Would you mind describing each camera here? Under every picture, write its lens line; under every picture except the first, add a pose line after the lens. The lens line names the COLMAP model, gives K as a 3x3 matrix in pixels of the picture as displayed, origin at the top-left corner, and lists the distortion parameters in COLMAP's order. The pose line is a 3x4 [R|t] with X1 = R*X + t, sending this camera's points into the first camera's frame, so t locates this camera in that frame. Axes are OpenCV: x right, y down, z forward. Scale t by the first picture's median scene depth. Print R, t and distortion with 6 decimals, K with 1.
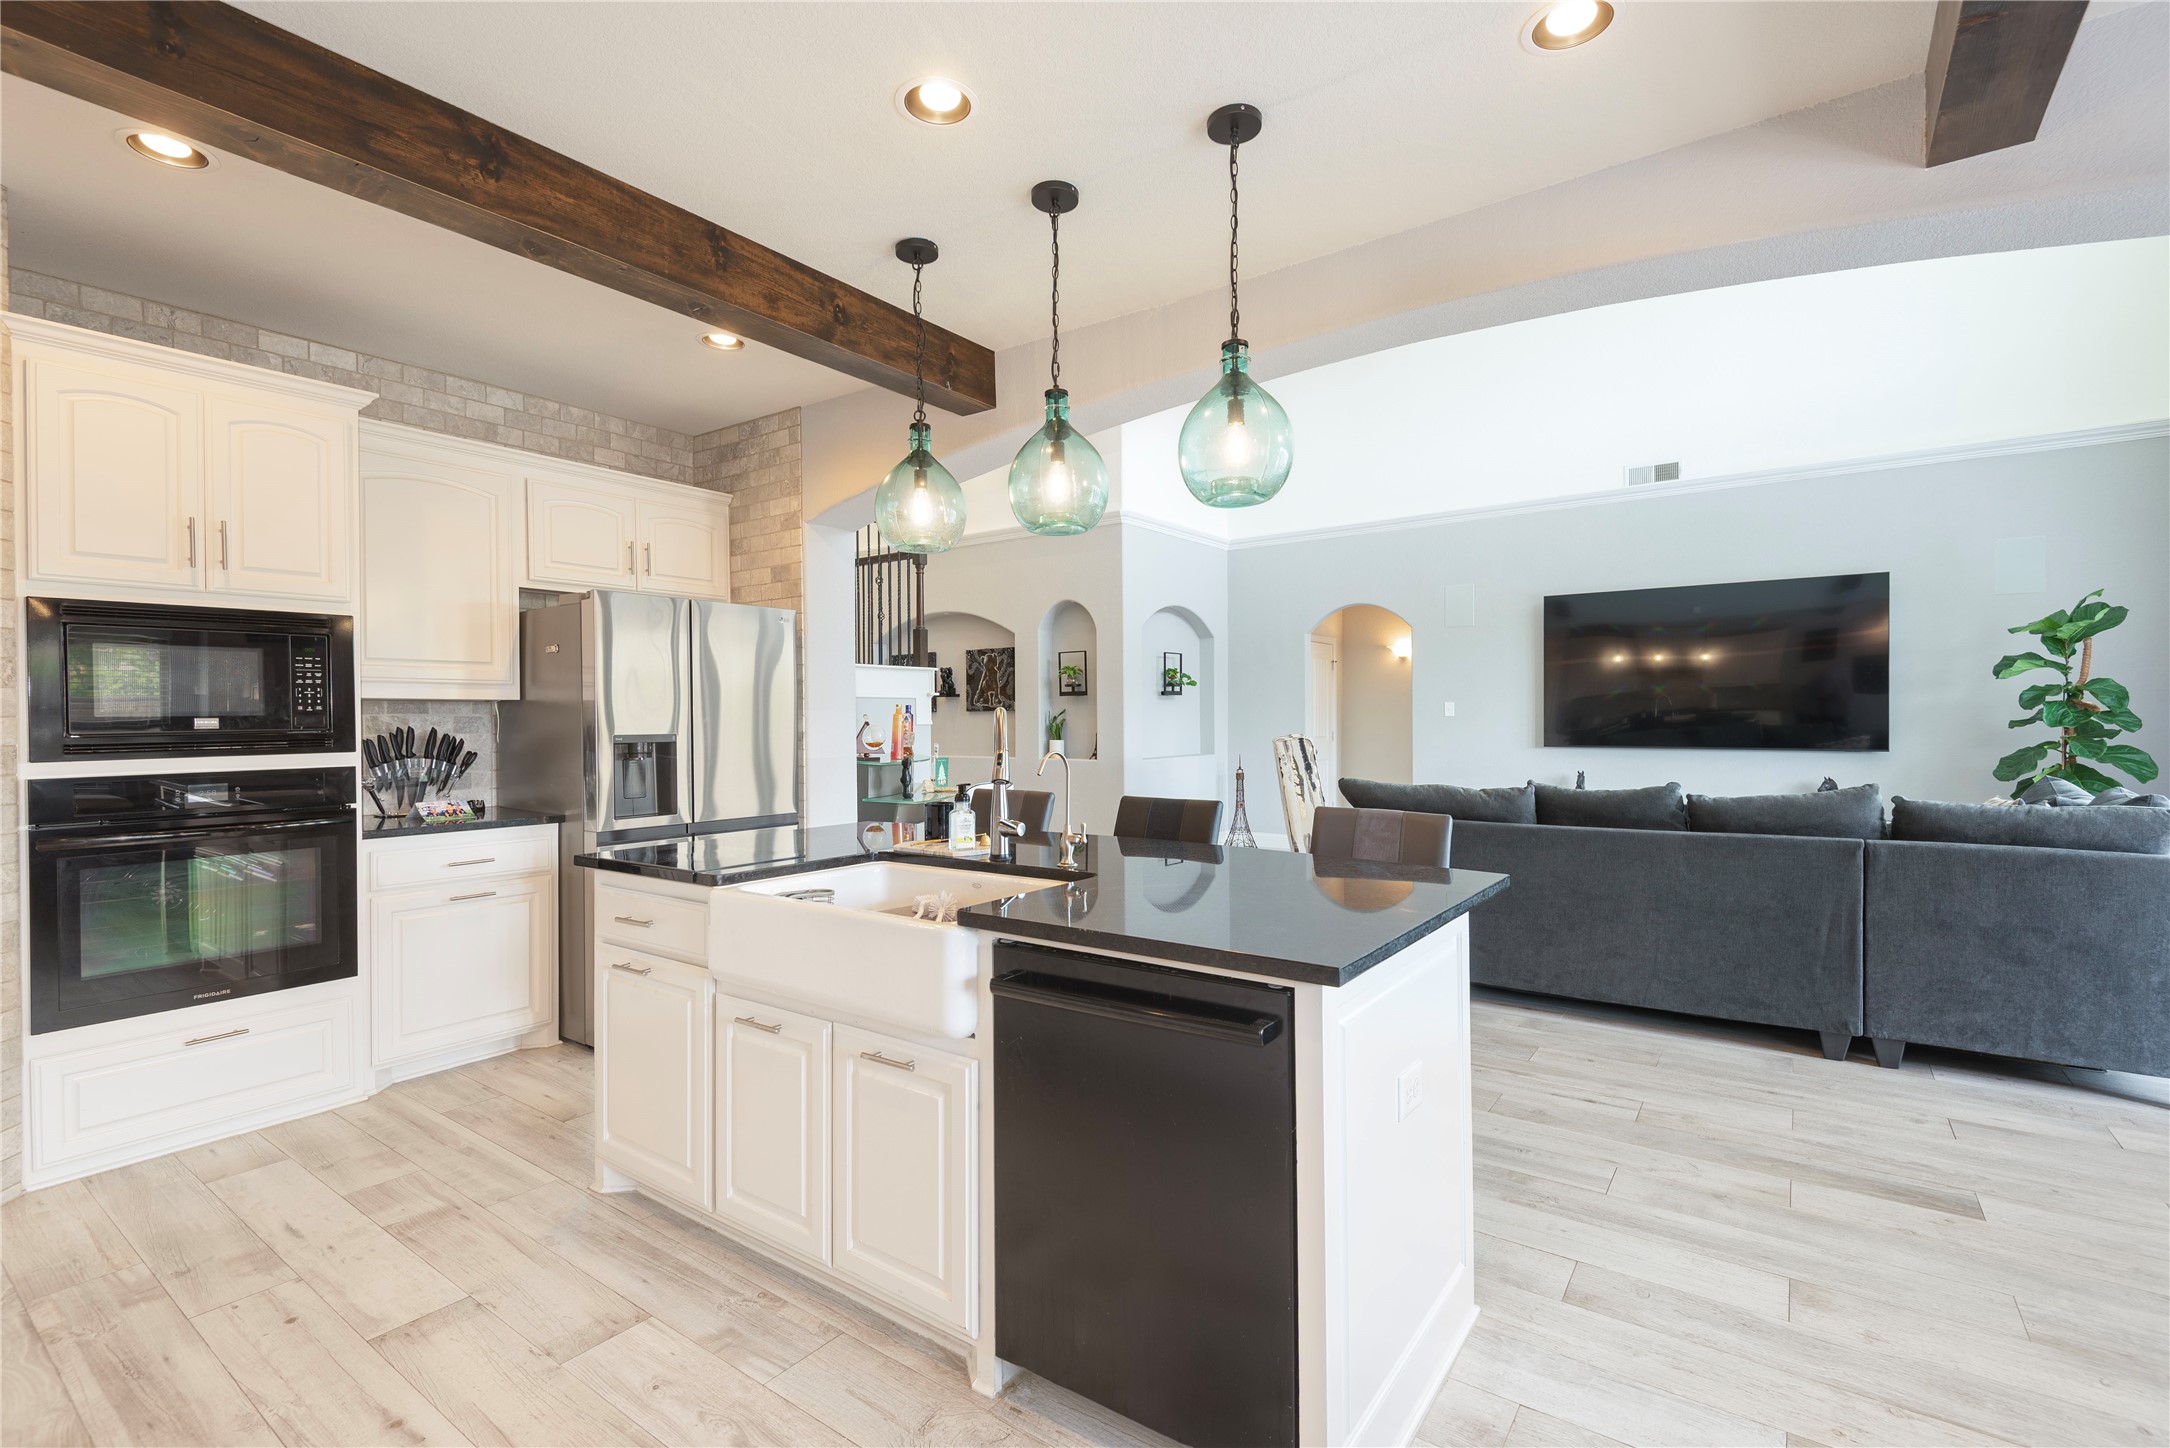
lens RADIAL K [[974.9, 0, 1078.6], [0, 974.9, 723.2], [0, 0, 1]] dist [0.032909, -0.022512]
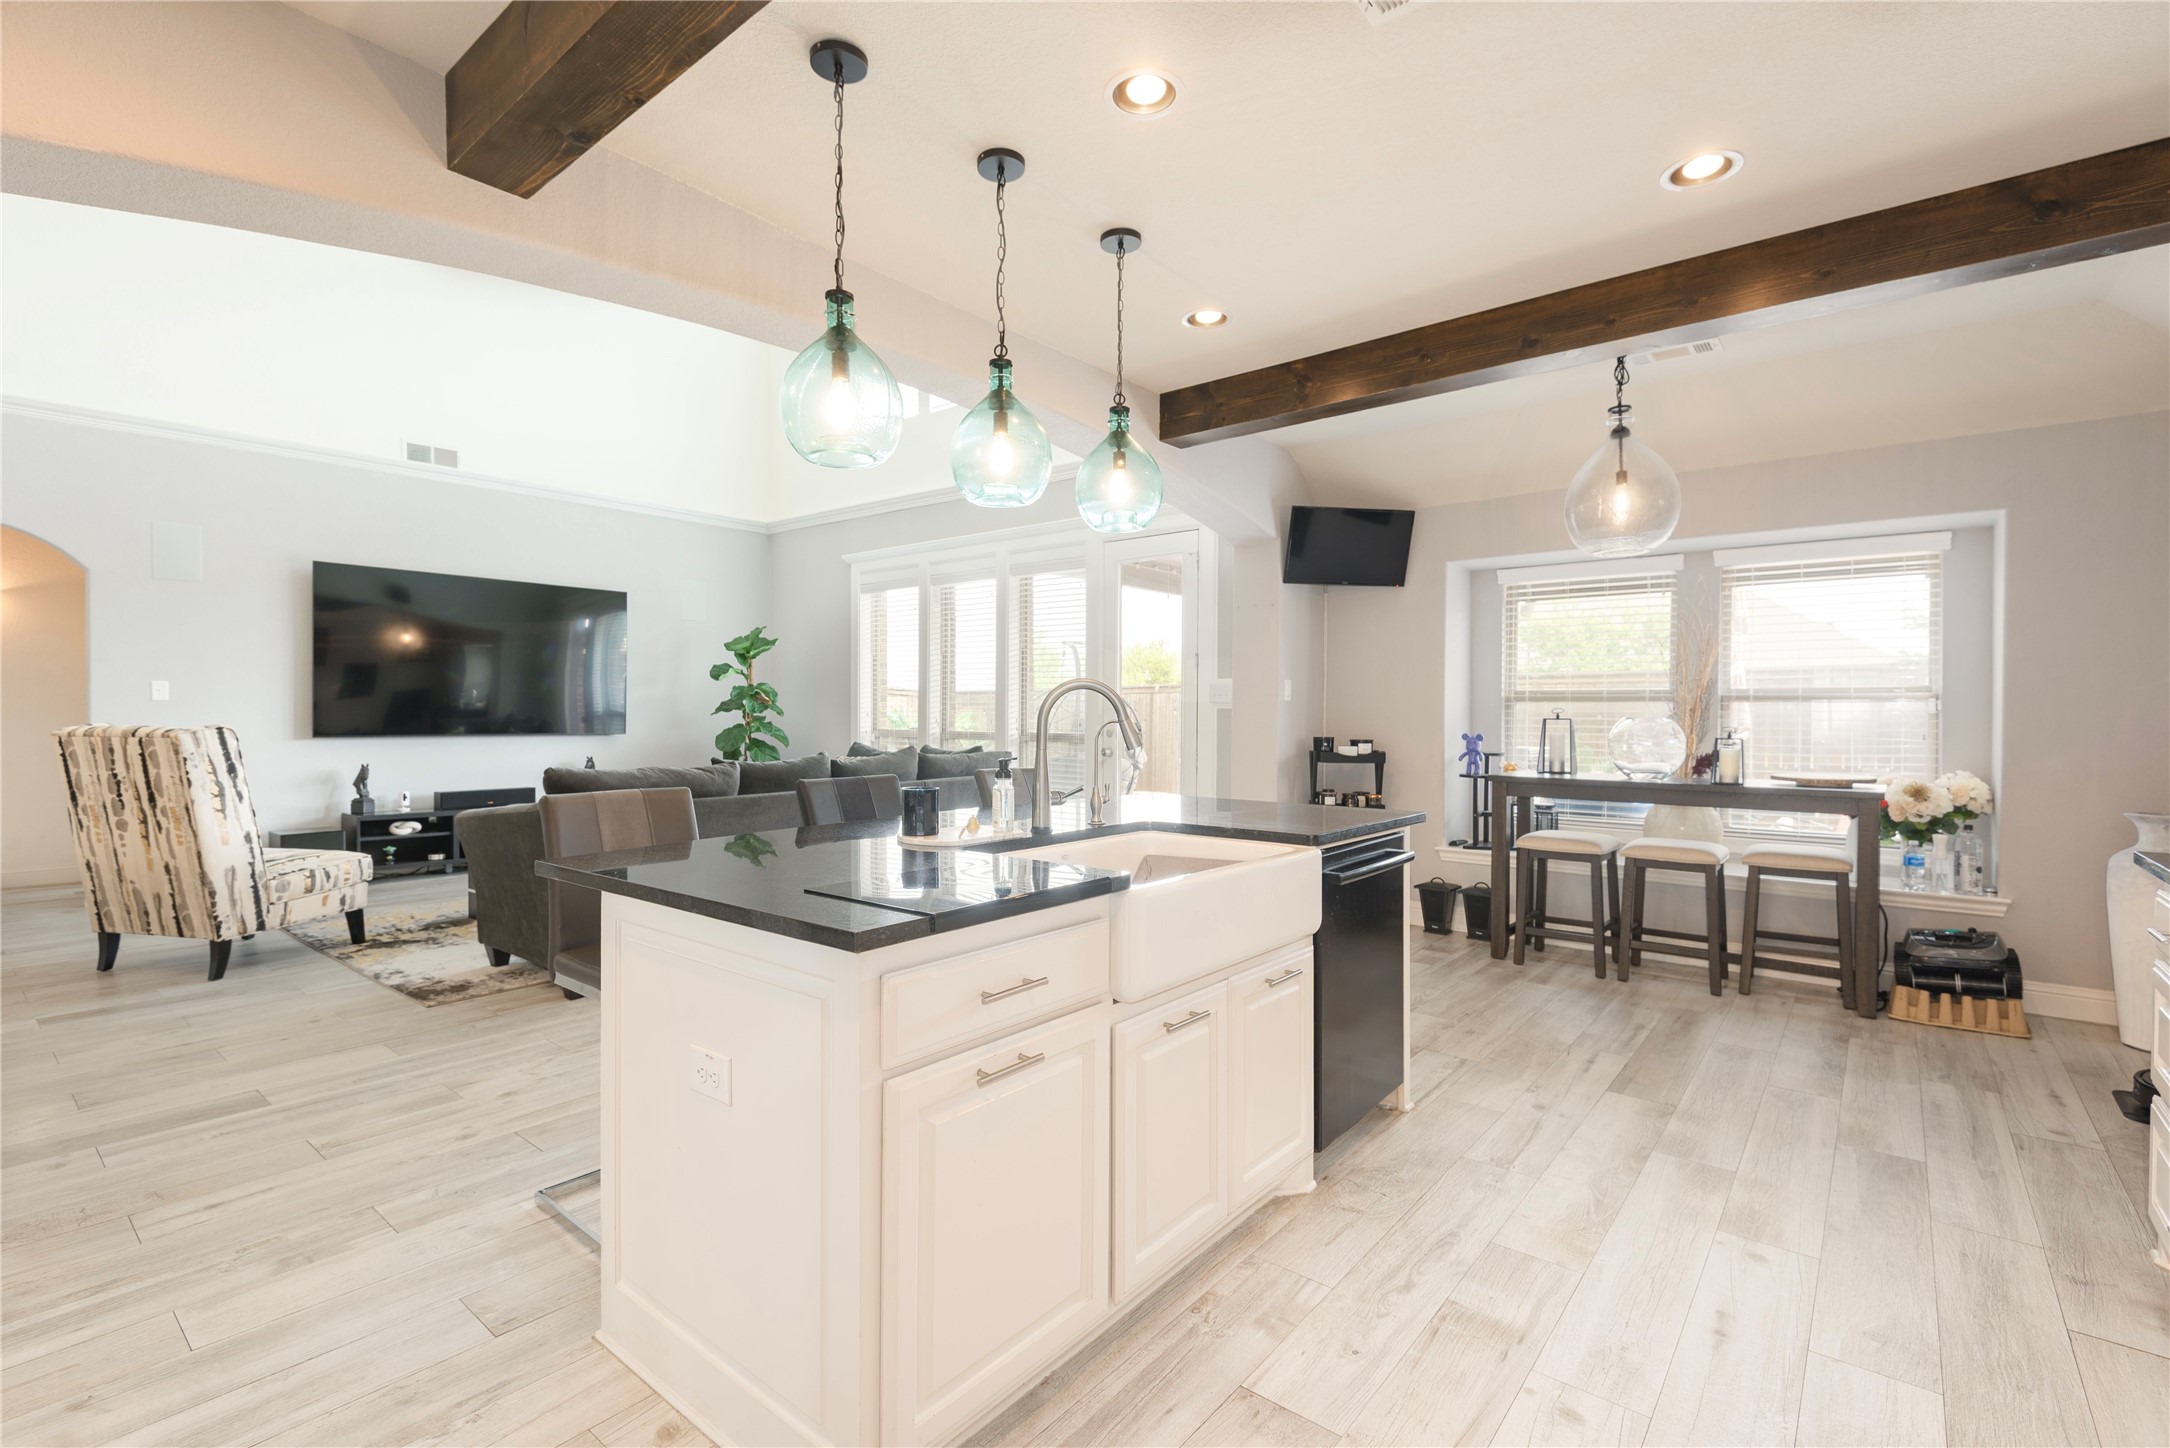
lens RADIAL K [[974.9, 0, 1082.1], [0, 974.9, 723.2], [0, 0, 1]] dist [0.032909, -0.022512]
pose [[0.059865, -0.006035, 0.998188, -0.467515], [0.002200, 0.999980, 0.005914, 0.010745], [-0.998204, 0.001842, 0.059877, 0.396303]]
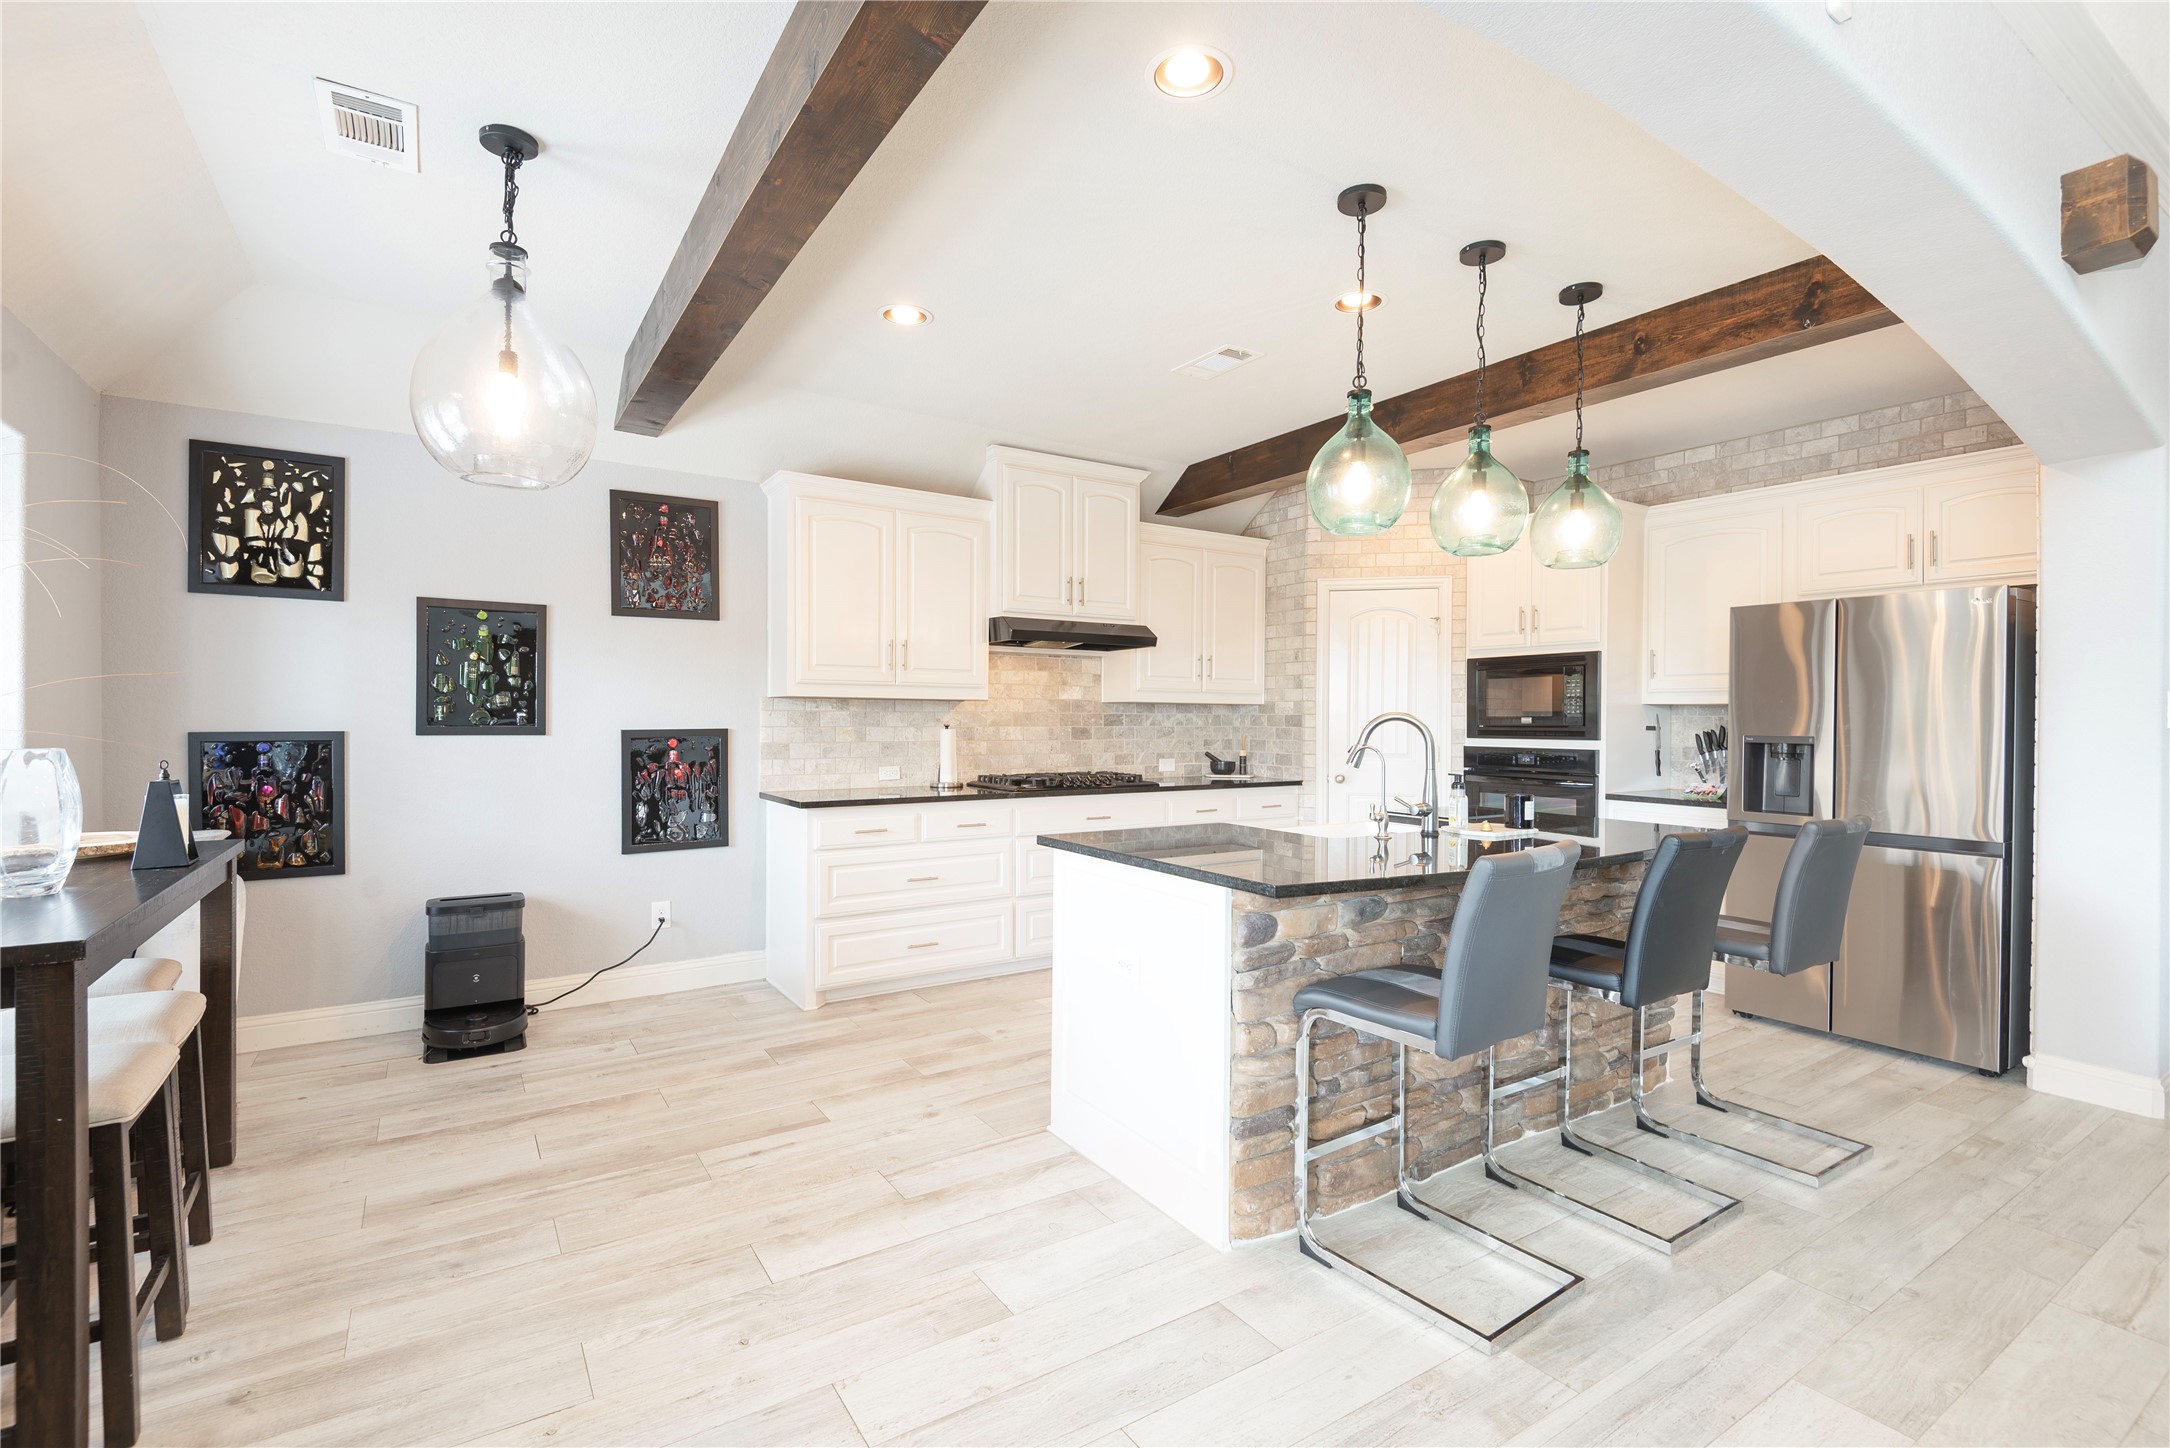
lens RADIAL K [[974.9, 0, 1085.7], [0, 974.9, 721.7], [0, 0, 1]] dist [0.032909, -0.022512]
pose [[-0.350431, 0.007793, -0.936556, 0.546733], [-0.010835, 0.999865, 0.012374, -0.005740], [0.936526, 0.014484, -0.350299, 0.451189]]
